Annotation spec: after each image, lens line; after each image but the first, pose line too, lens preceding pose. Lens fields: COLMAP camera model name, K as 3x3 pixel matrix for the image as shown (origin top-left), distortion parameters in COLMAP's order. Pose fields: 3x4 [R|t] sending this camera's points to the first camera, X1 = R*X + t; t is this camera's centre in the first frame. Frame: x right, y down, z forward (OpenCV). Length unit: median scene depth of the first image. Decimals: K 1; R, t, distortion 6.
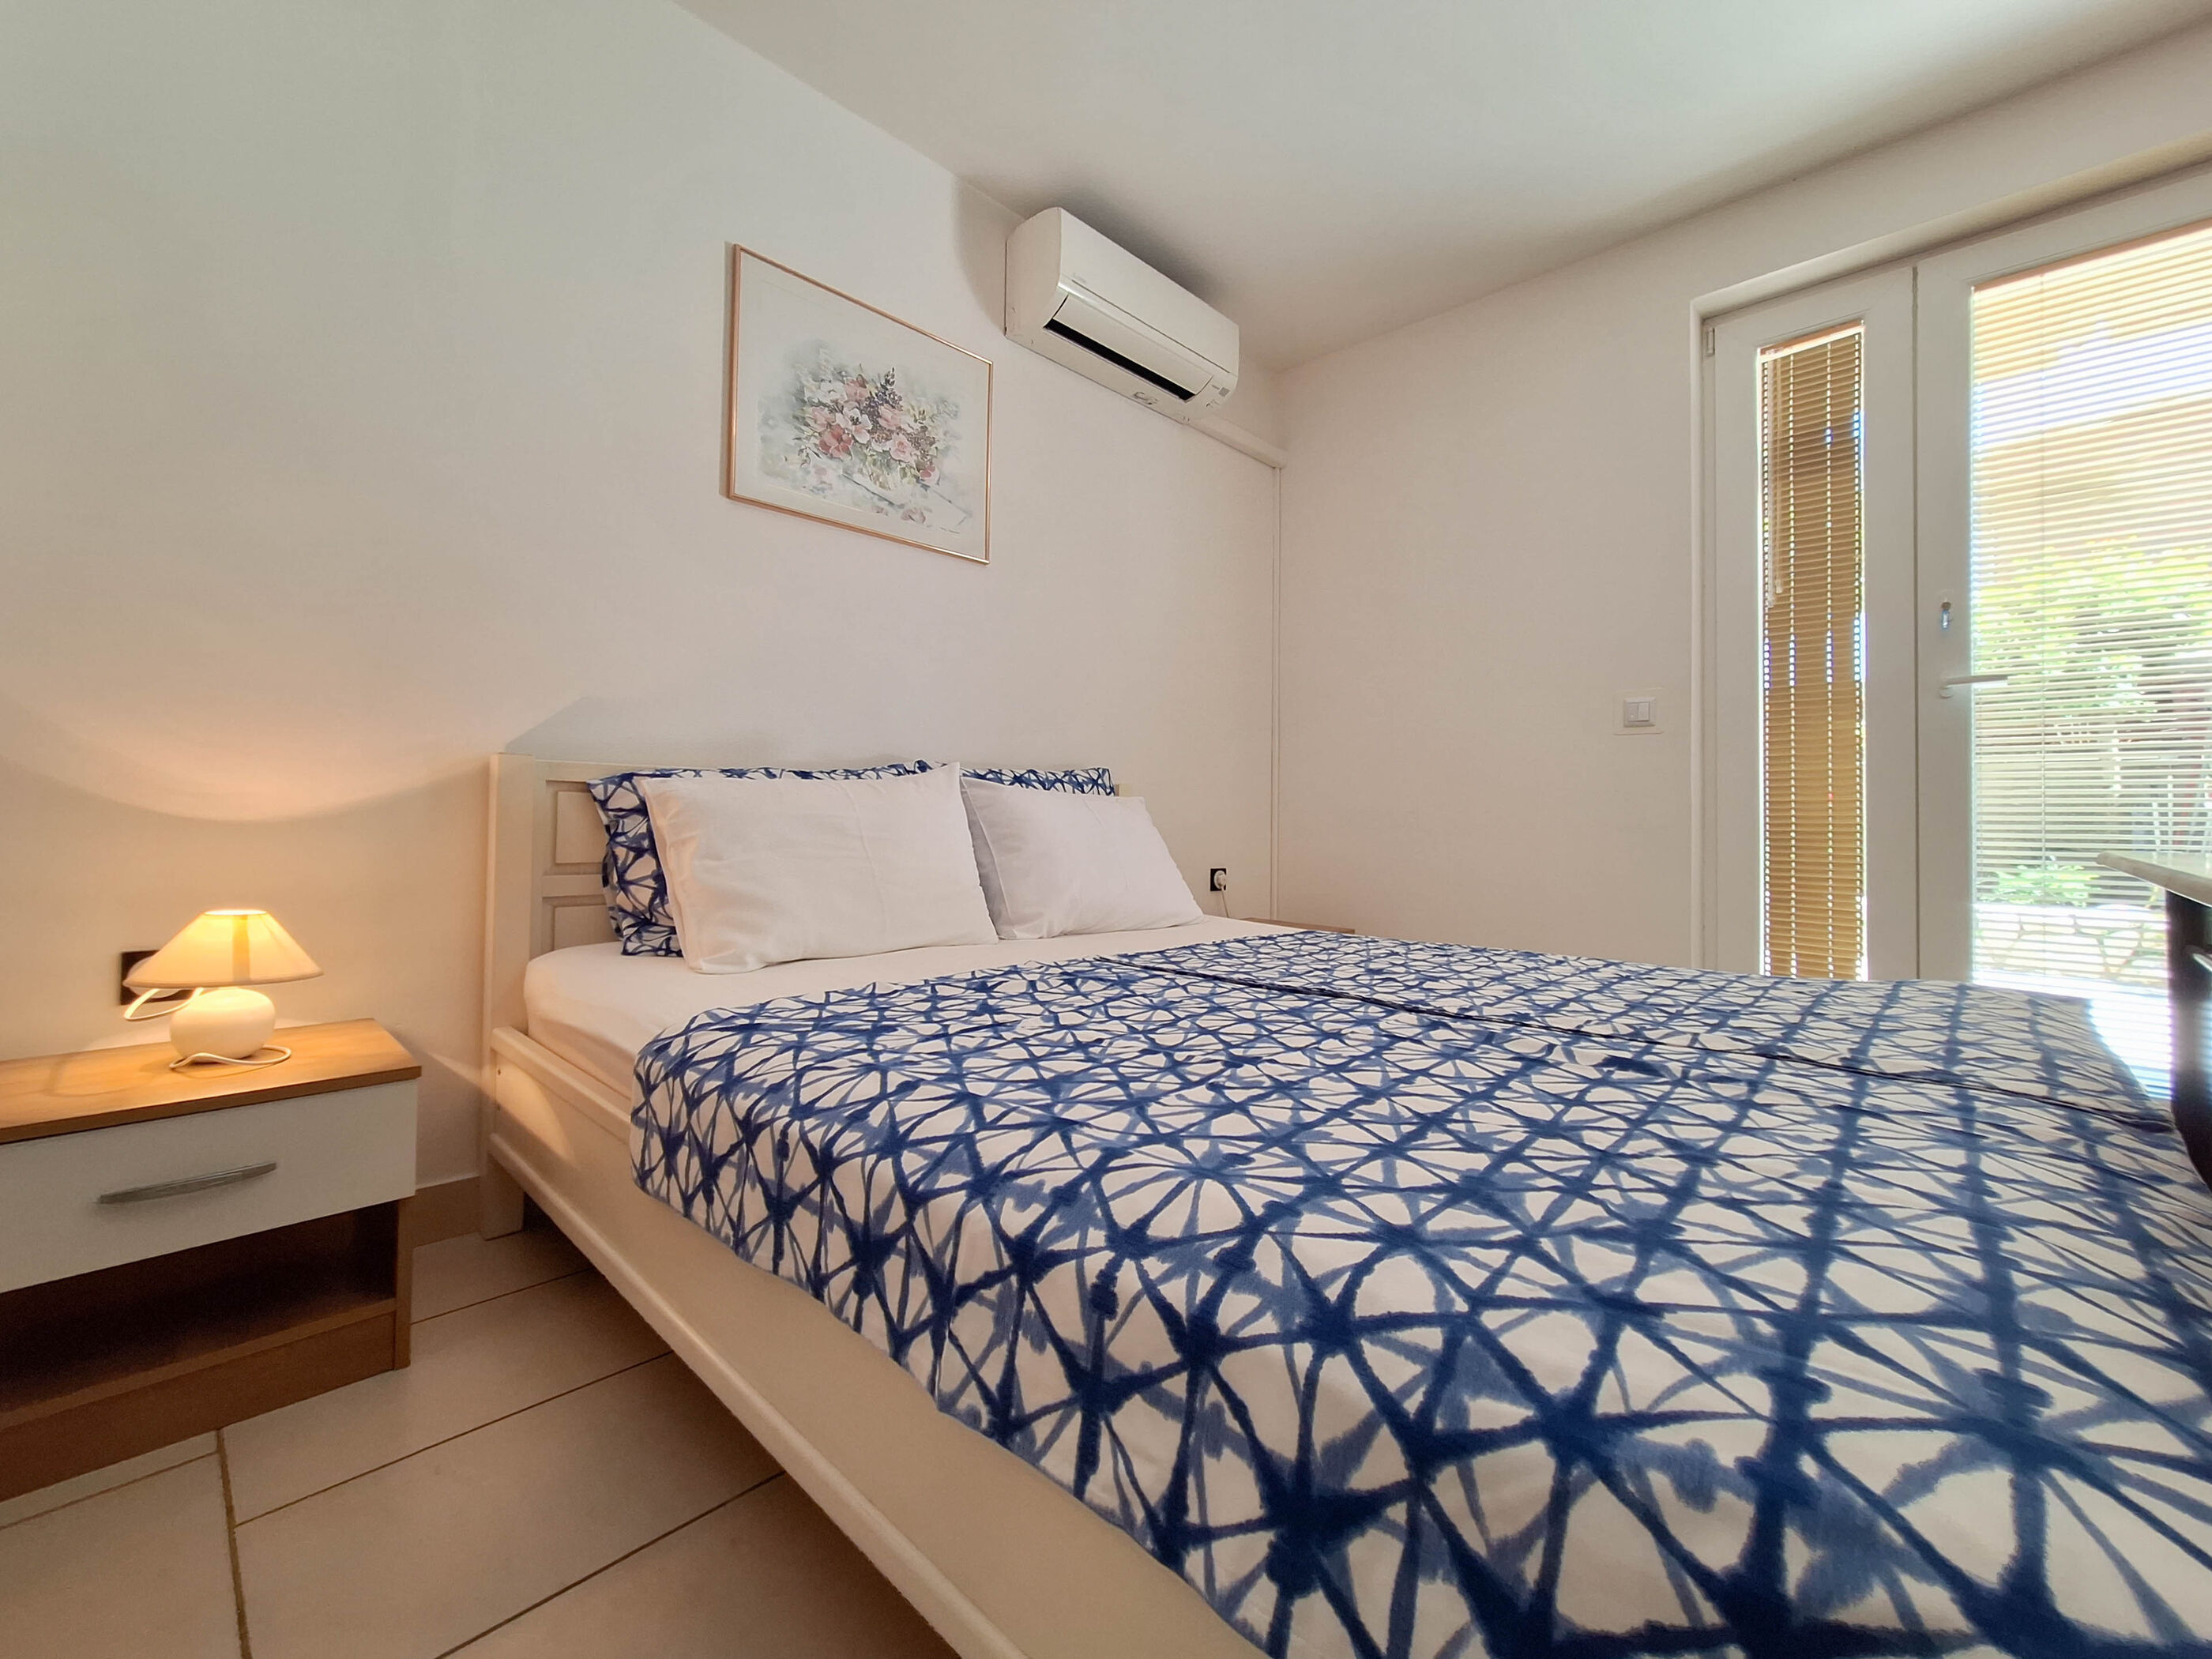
lens RADIAL K [[929.8, 0, 1173.6], [0, 929.8, 797.7], [0, 0, 1]] dist [-0.003945, -0.000068]
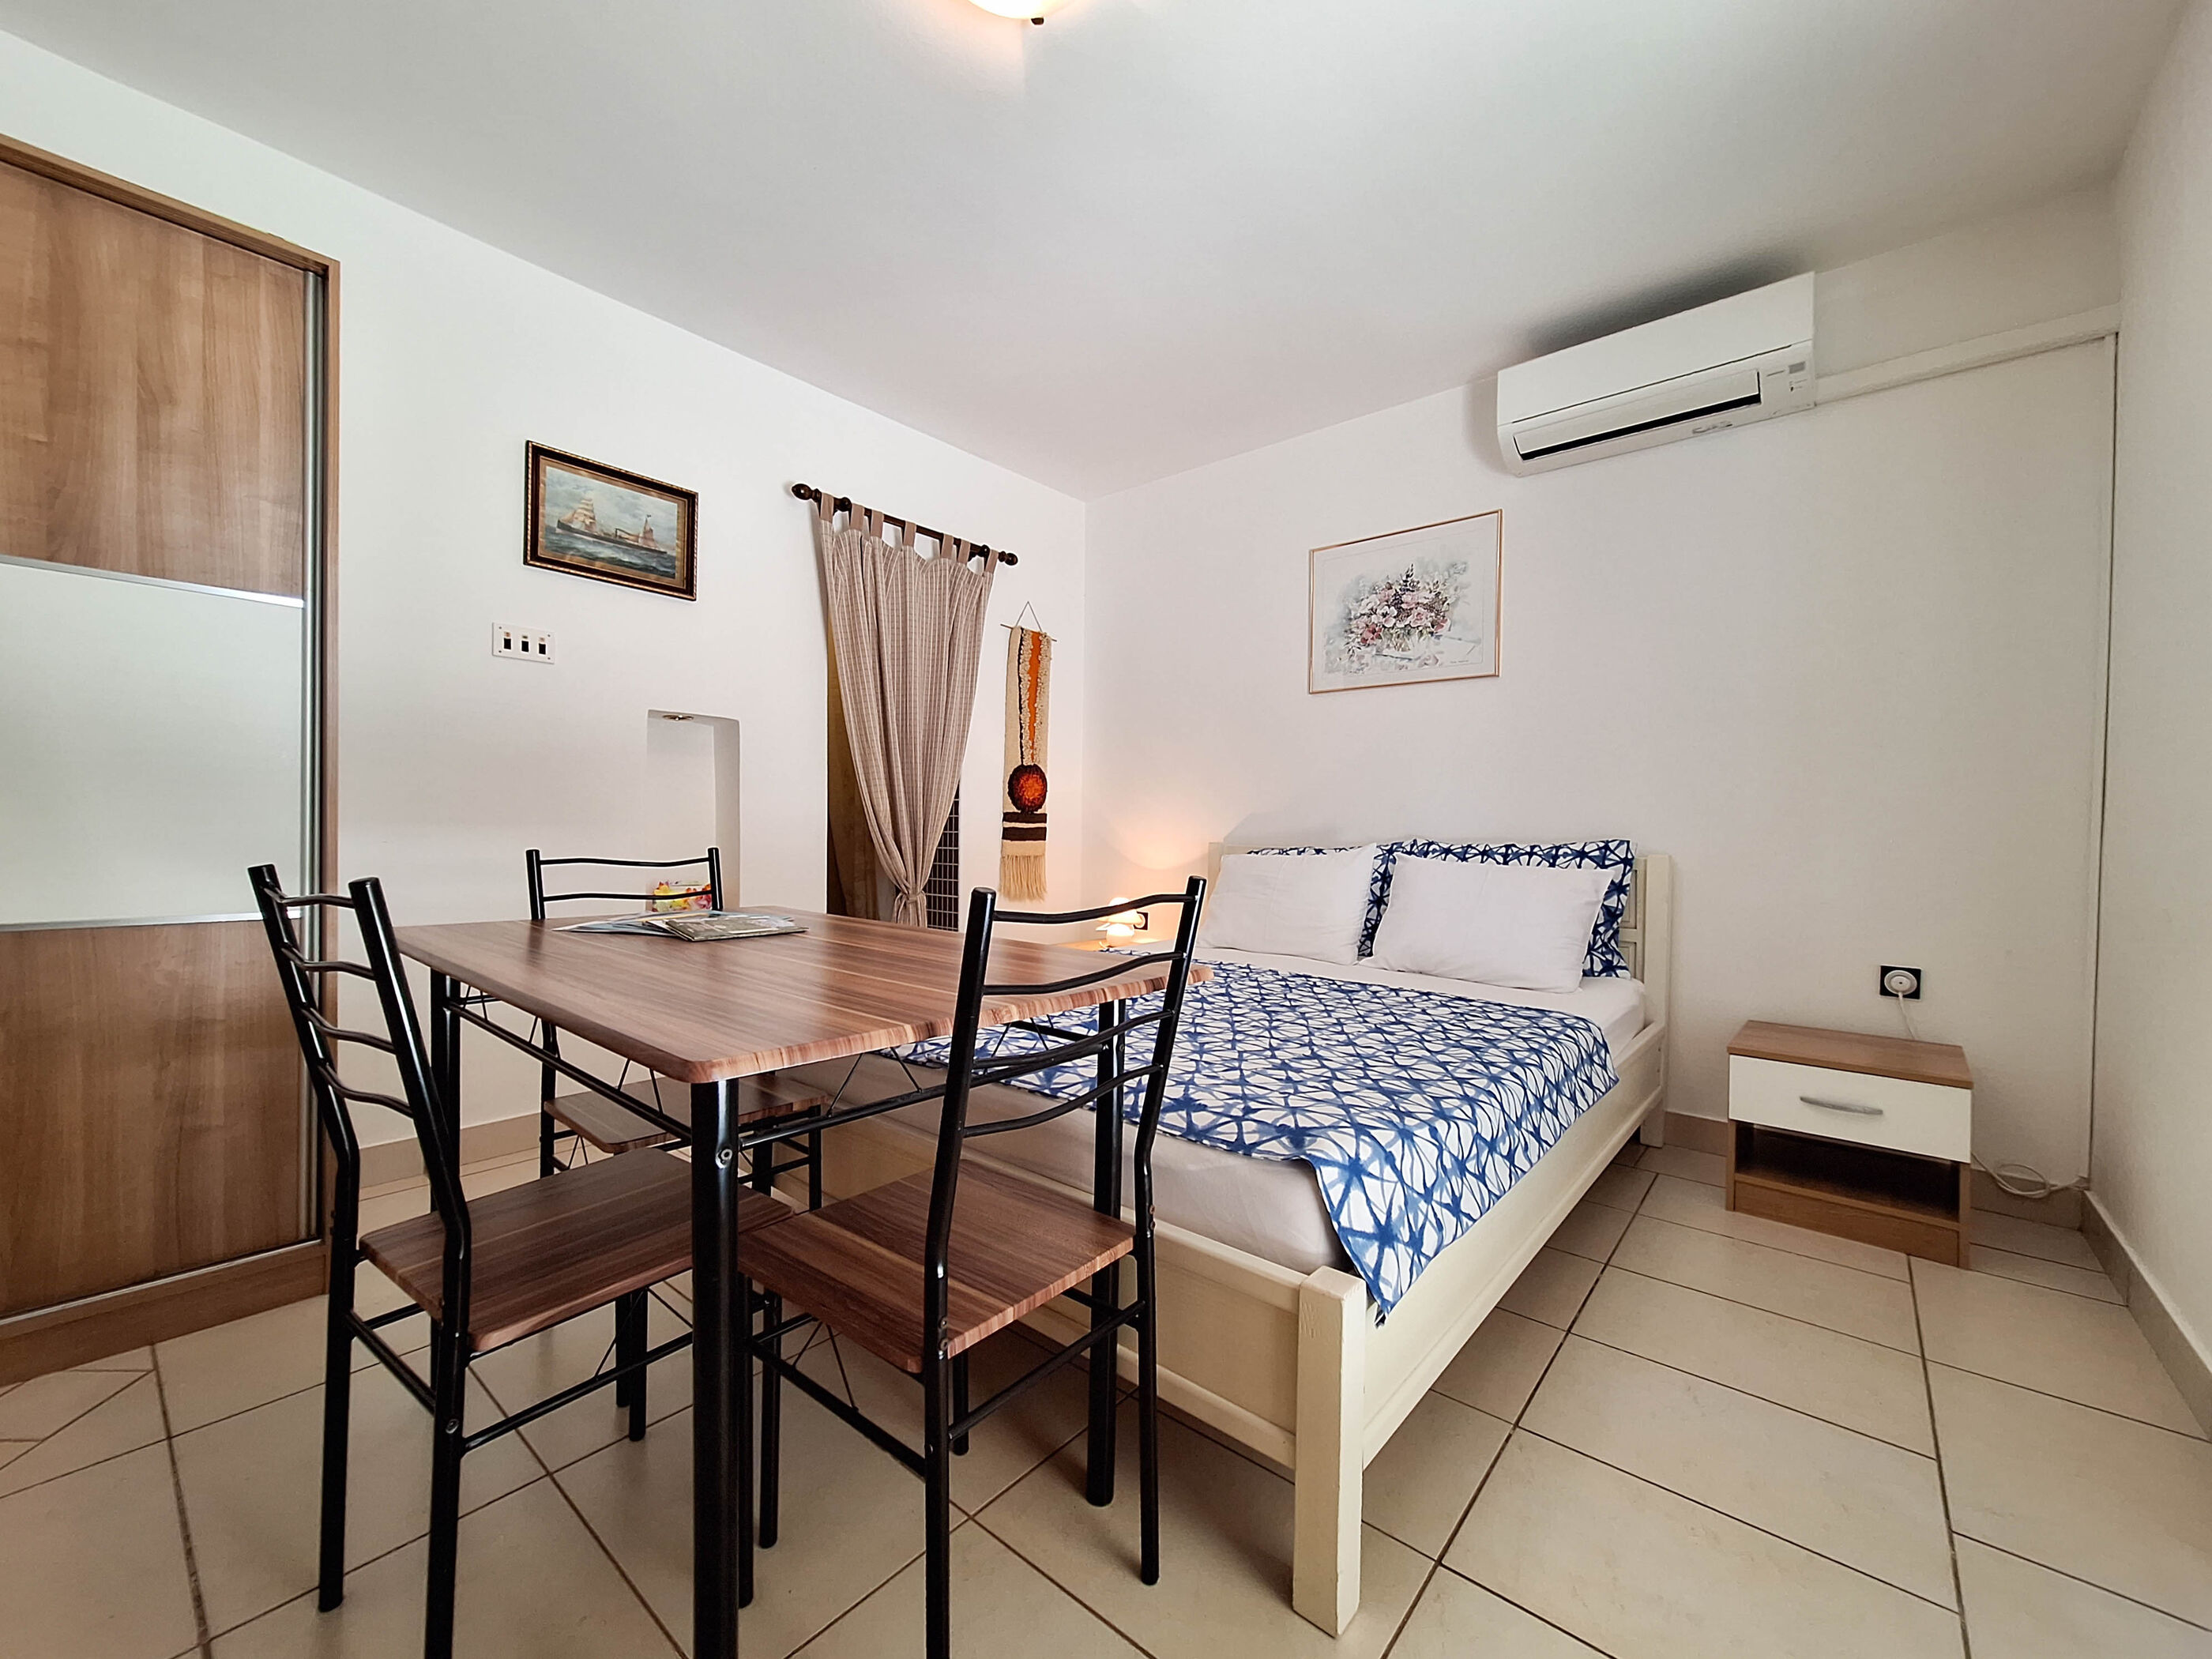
lens RADIAL K [[890.1, 0, 1107.7], [0, 890.1, 841.0], [0, 0, 1]] dist [-0.006414, 0.003162]
pose [[0.015255, 0.006411, -0.999863, 1.162154], [0.006982, 0.999954, 0.006518, -0.053633], [0.999859, -0.007080, 0.015209, 0.557464]]
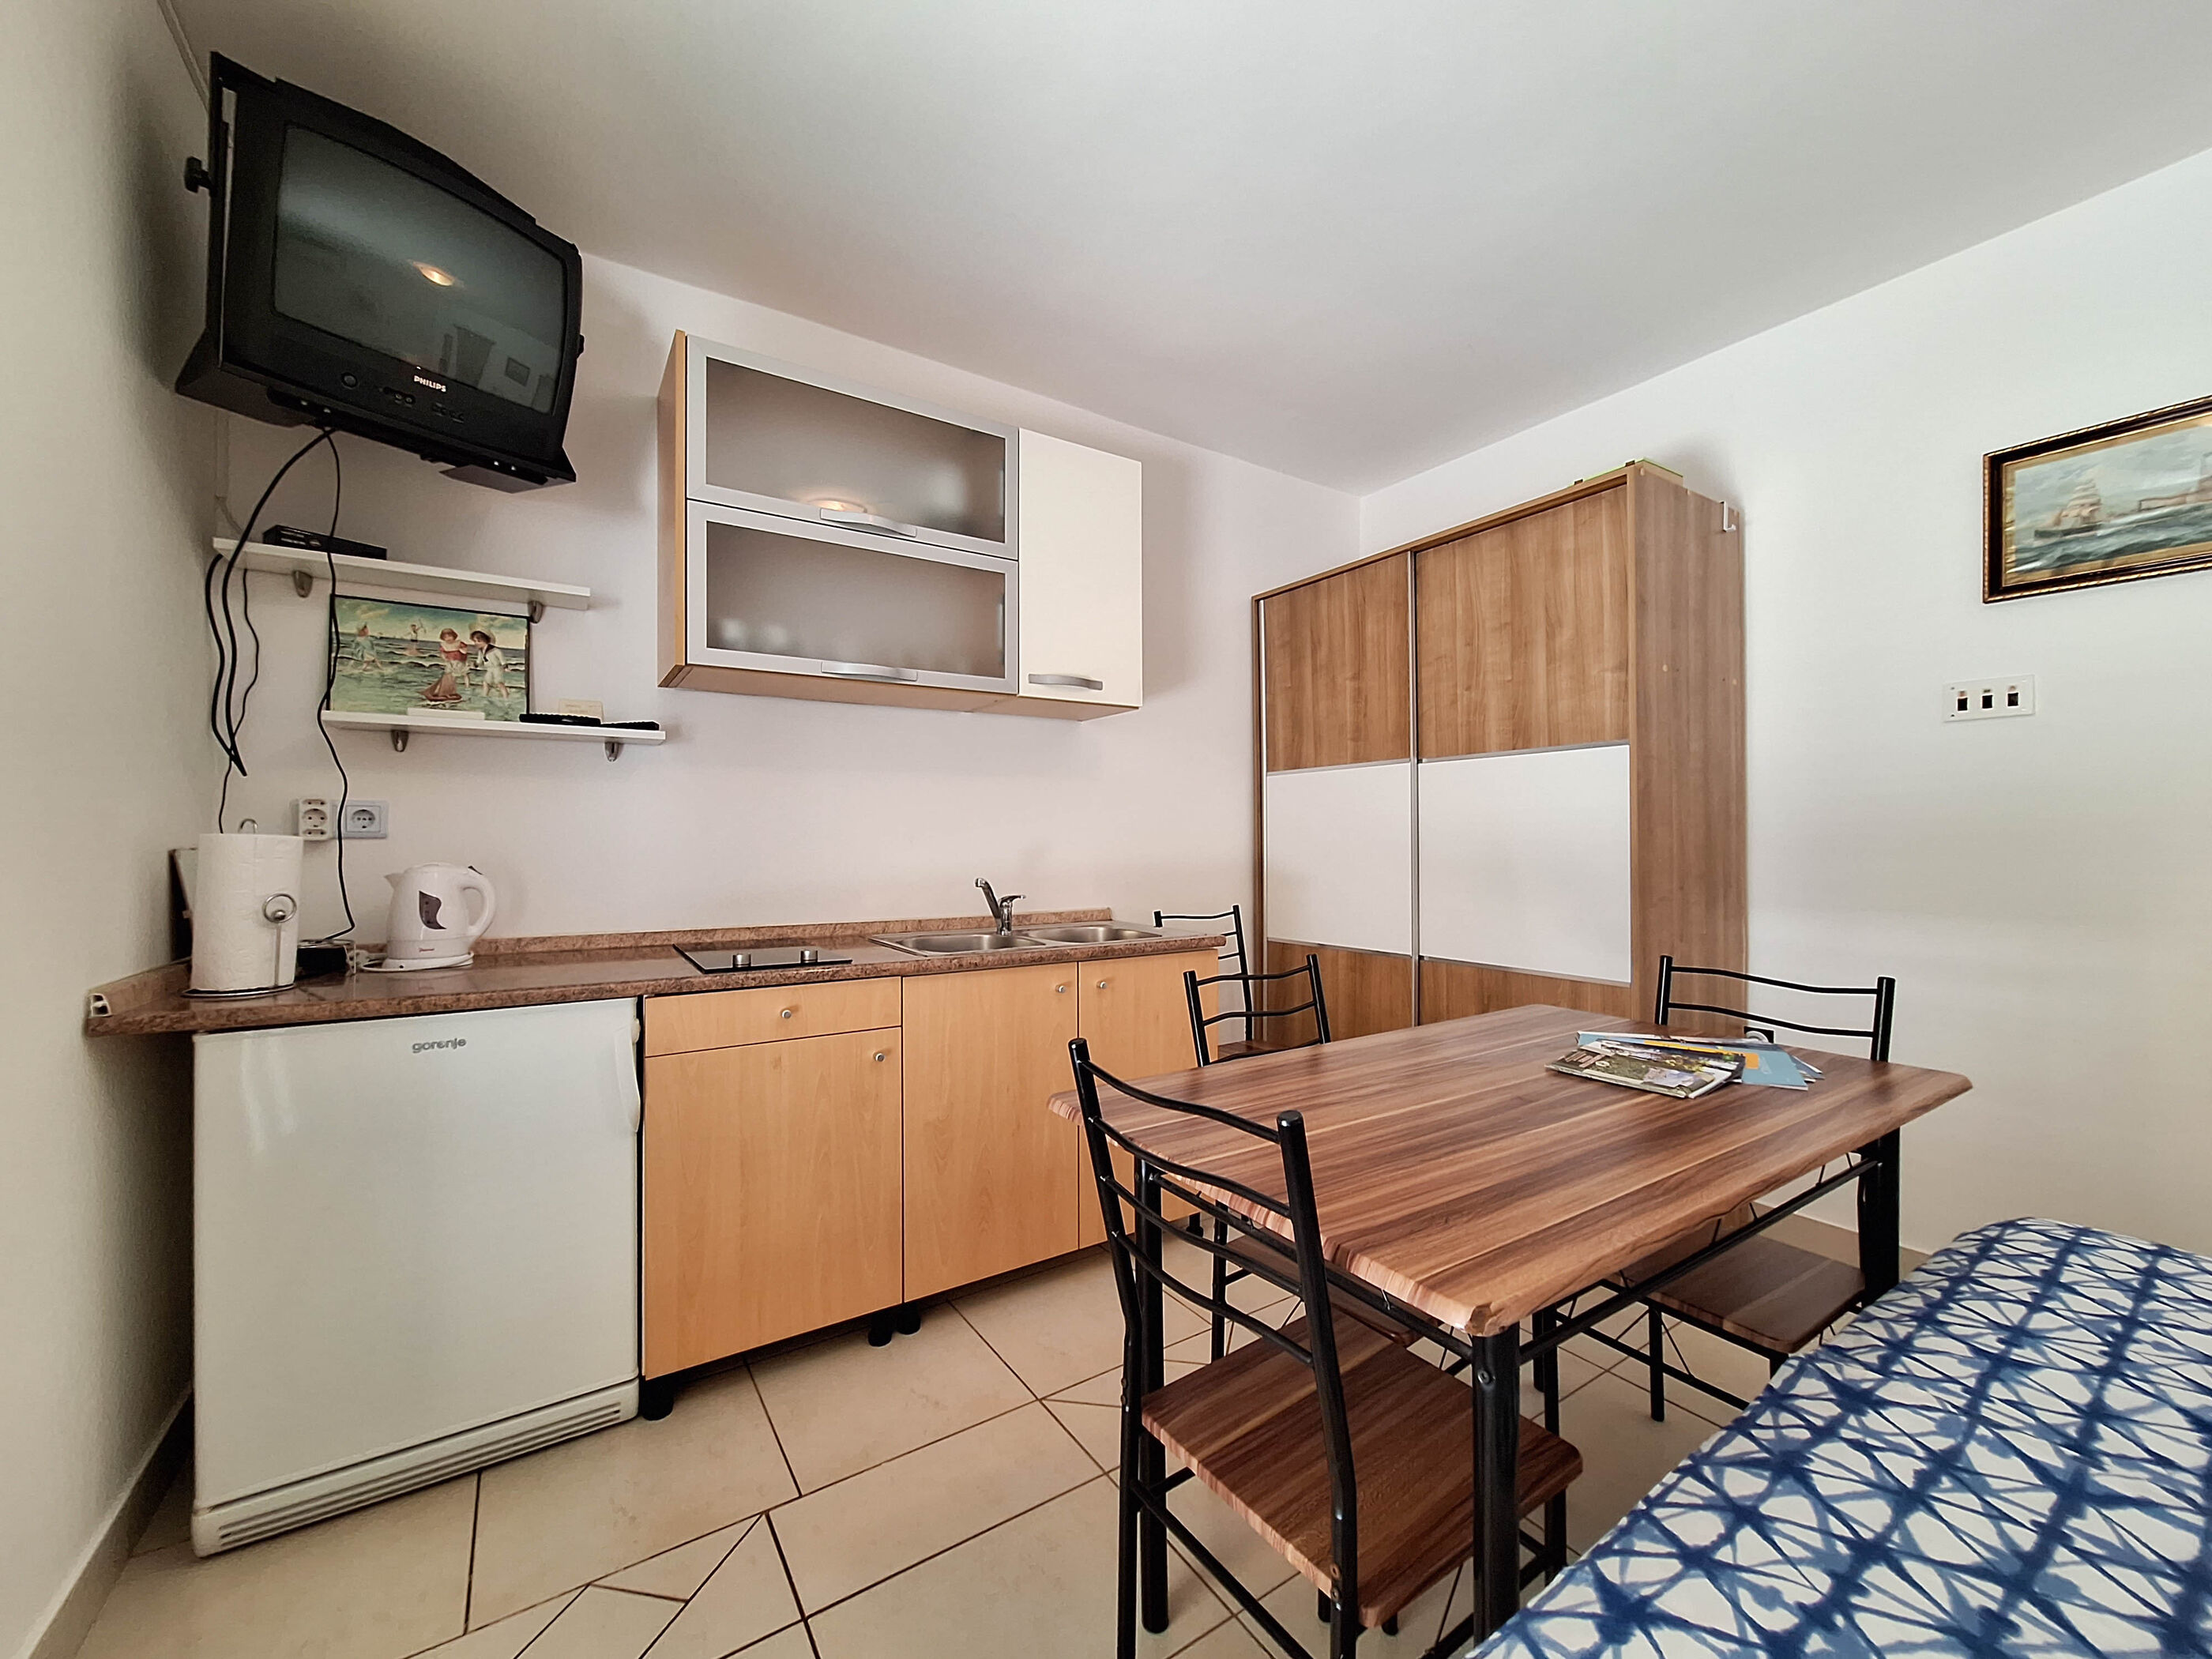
lens RADIAL K [[890.1, 0, 1167.8], [0, 890.1, 838.2], [0, 0, 1]] dist [-0.006414, 0.003162]
pose [[-0.970034, -0.005577, 0.242905, 0.633231], [-0.010292, 0.999782, -0.018146, -0.128399], [-0.242751, -0.020102, -0.969880, 0.960038]]
